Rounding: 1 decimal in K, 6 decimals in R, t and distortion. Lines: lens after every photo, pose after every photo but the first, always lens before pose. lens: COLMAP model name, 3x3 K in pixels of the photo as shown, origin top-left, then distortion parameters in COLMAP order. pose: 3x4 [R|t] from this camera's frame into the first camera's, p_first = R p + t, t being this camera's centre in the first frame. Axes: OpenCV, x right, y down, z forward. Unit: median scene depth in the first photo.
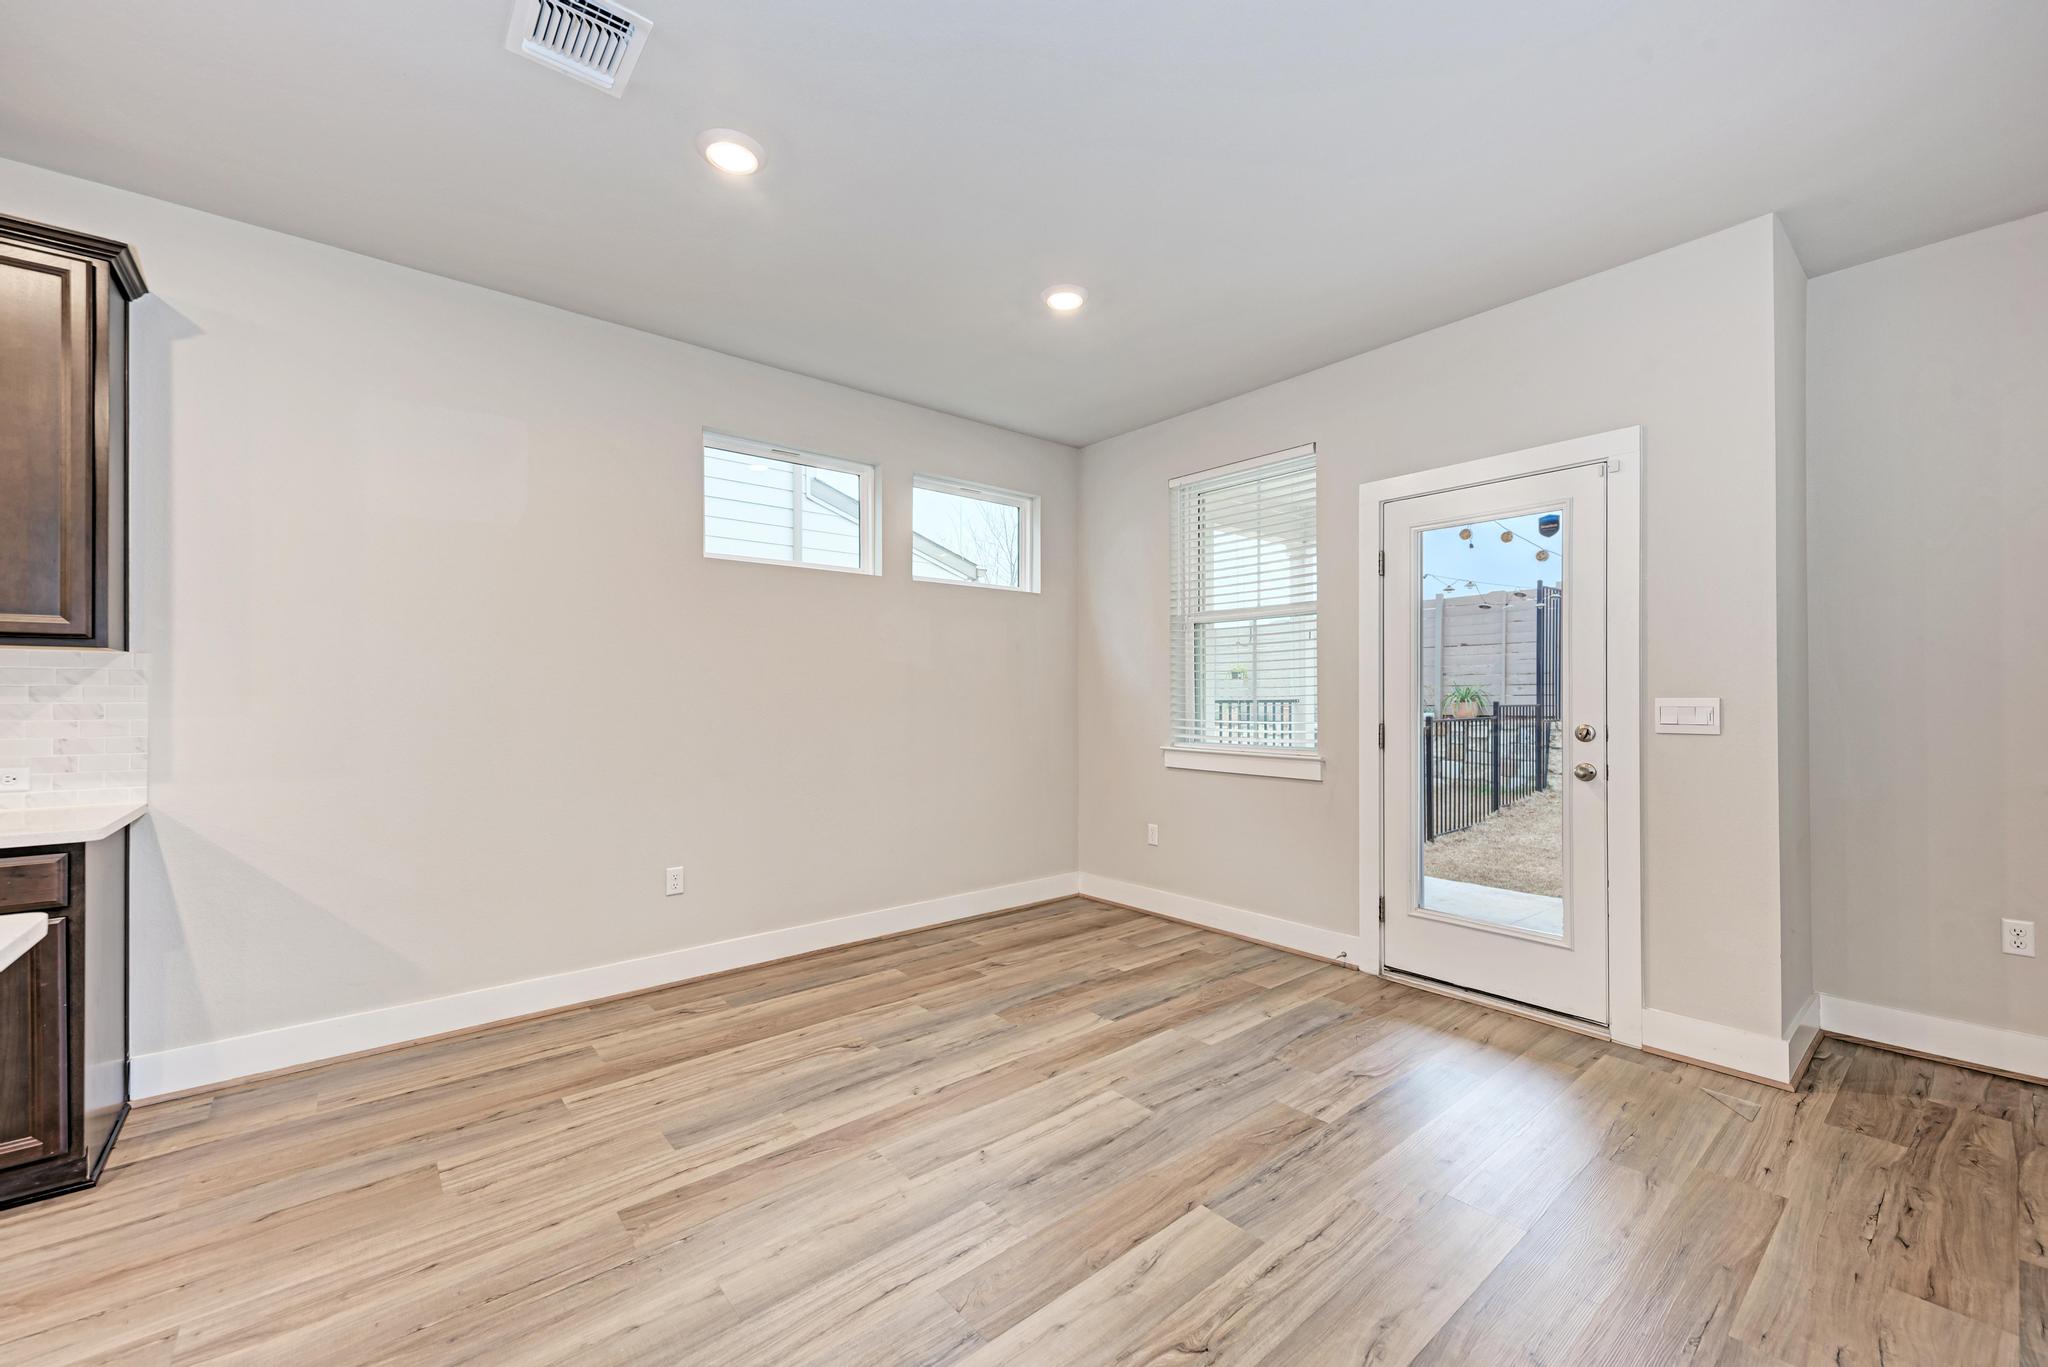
lens RADIAL K [[815.4, 0, 1033.4], [0, 815.4, 689.9], [0, 0, 1]] dist [0.020109, -0.006428]
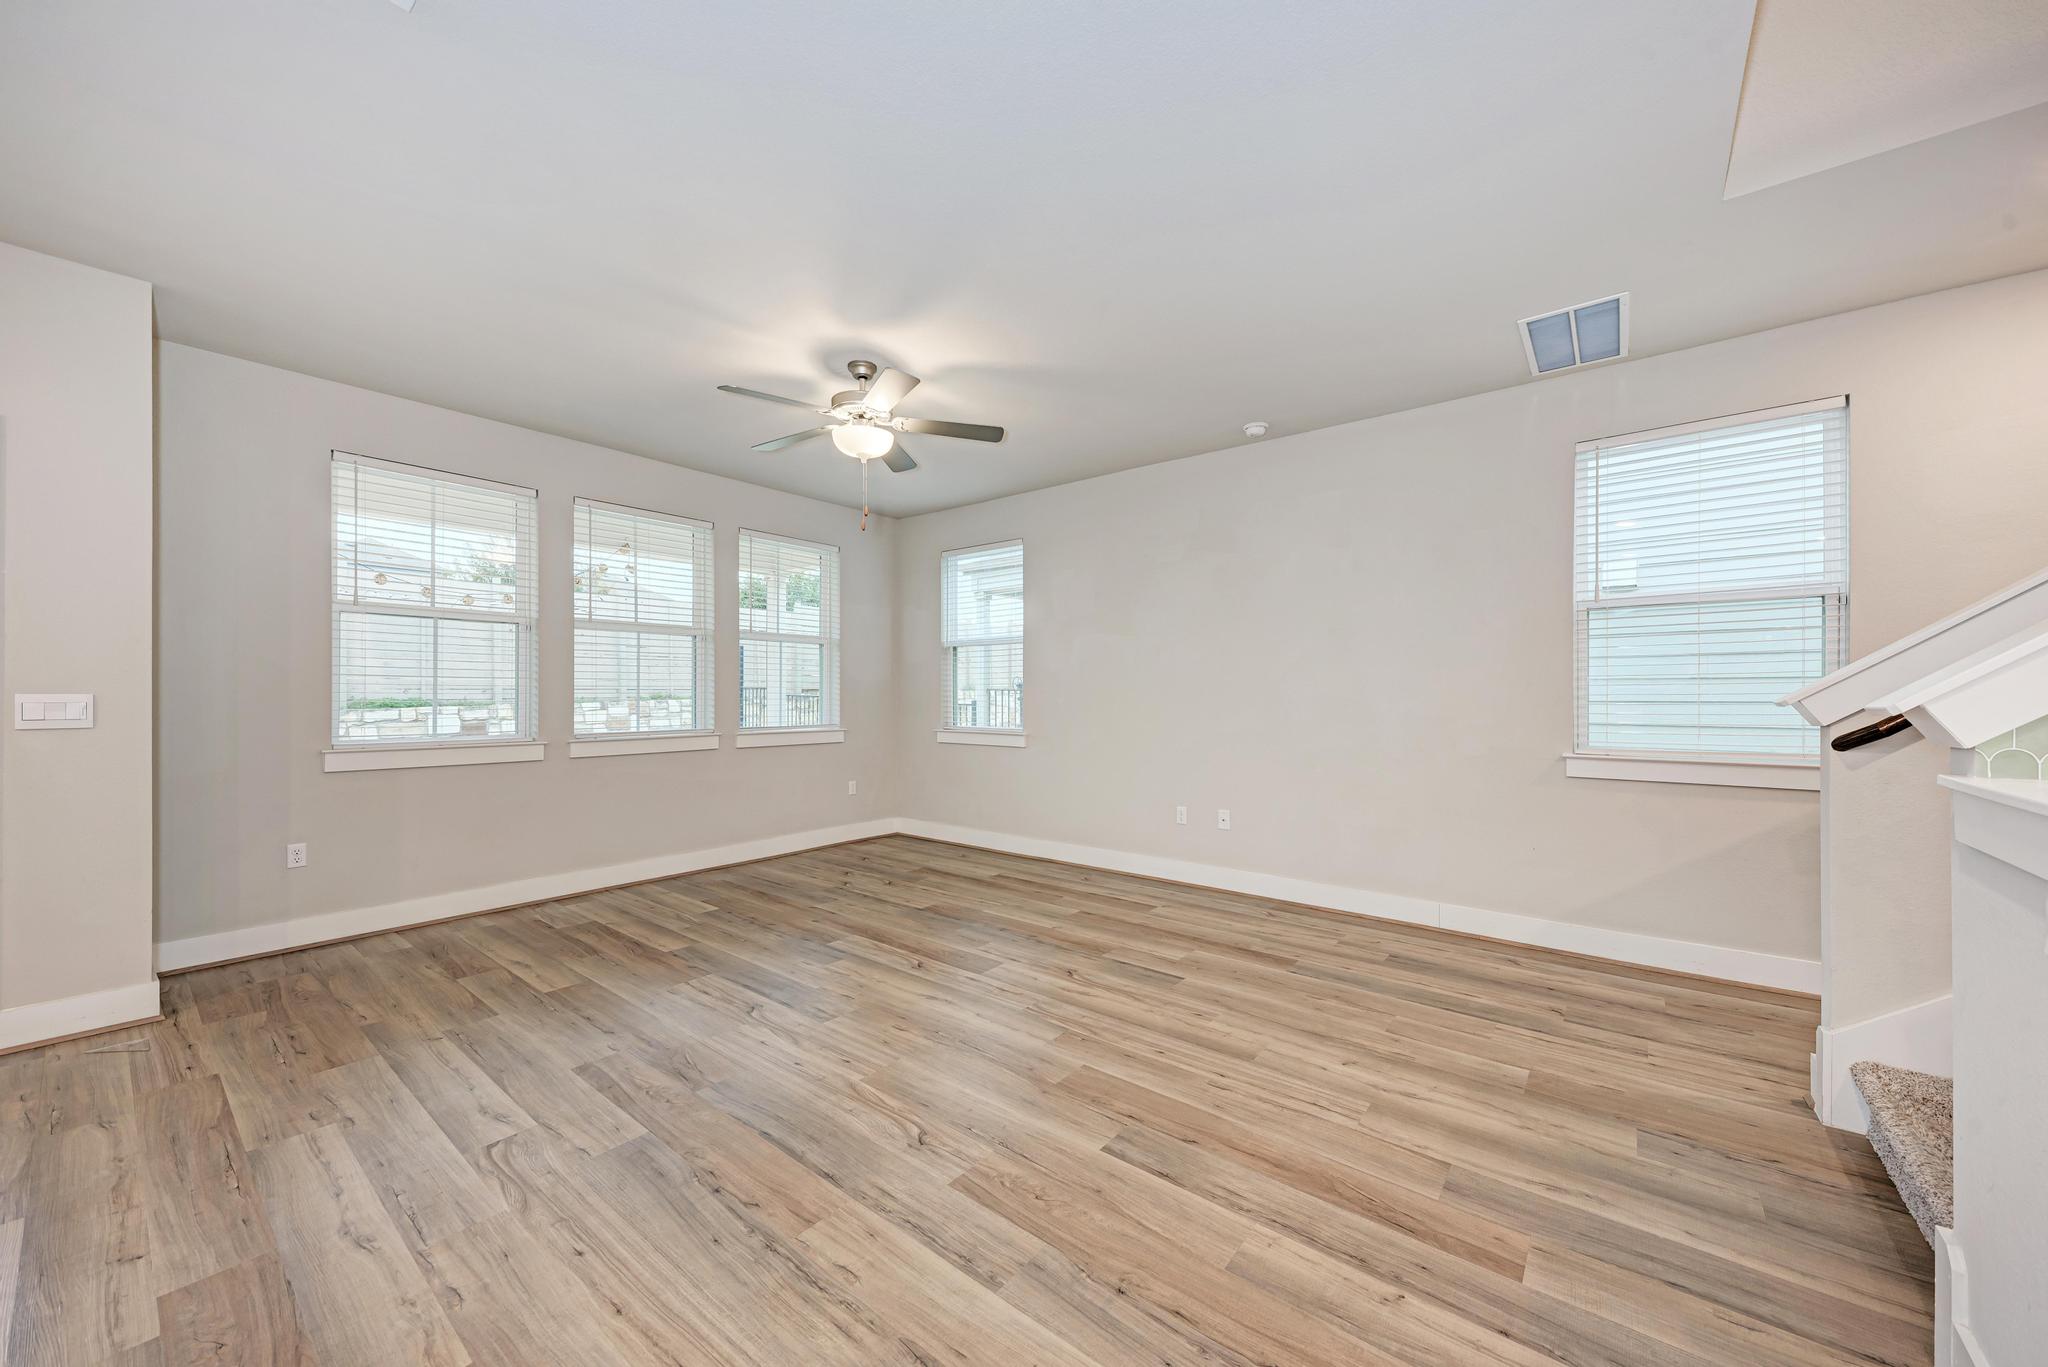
lens RADIAL K [[750.3, 0, 1018.4], [0, 750.3, 696.1], [0, 0, 1]] dist [0.015822, -0.005532]
pose [[-0.184667, -0.000830, 0.982801, -0.407486], [-0.007154, 0.999974, -0.000500, 0.003714], [-0.982775, -0.007123, -0.184669, -0.021420]]
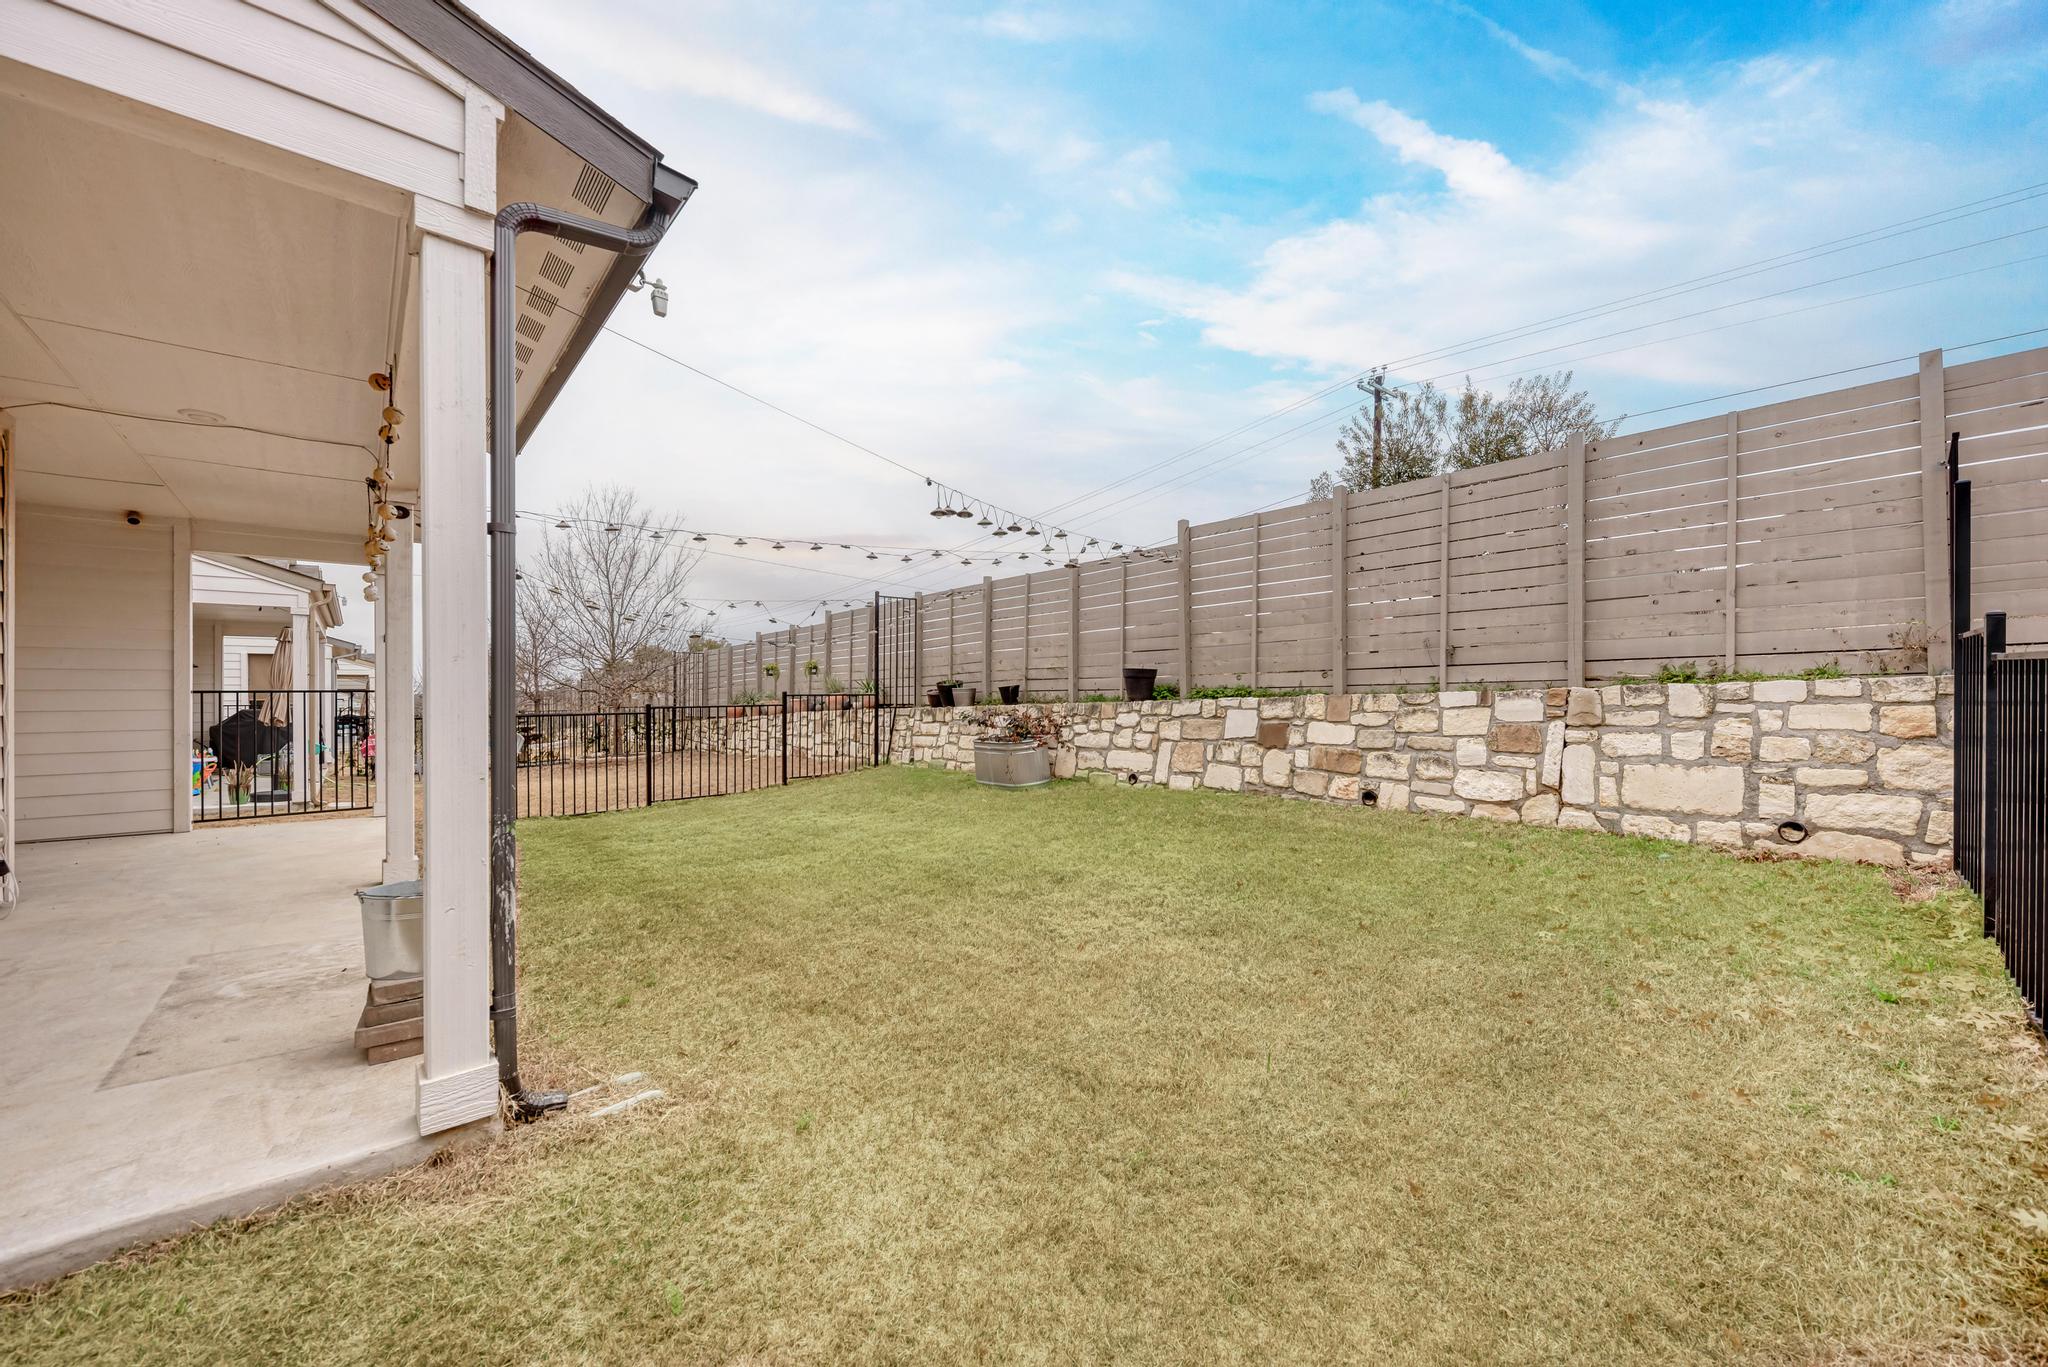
lens RADIAL K [[735.3, 0, 1035.2], [0, 735.3, 691.8], [0, 0, 1]] dist [0.019656, -0.007184]
pose [[0.999986, -0.003078, -0.004376, 3.544359], [0.003080, 0.999995, 0.000299, 0.059249], [0.004375, -0.000312, 0.999990, -0.393678]]
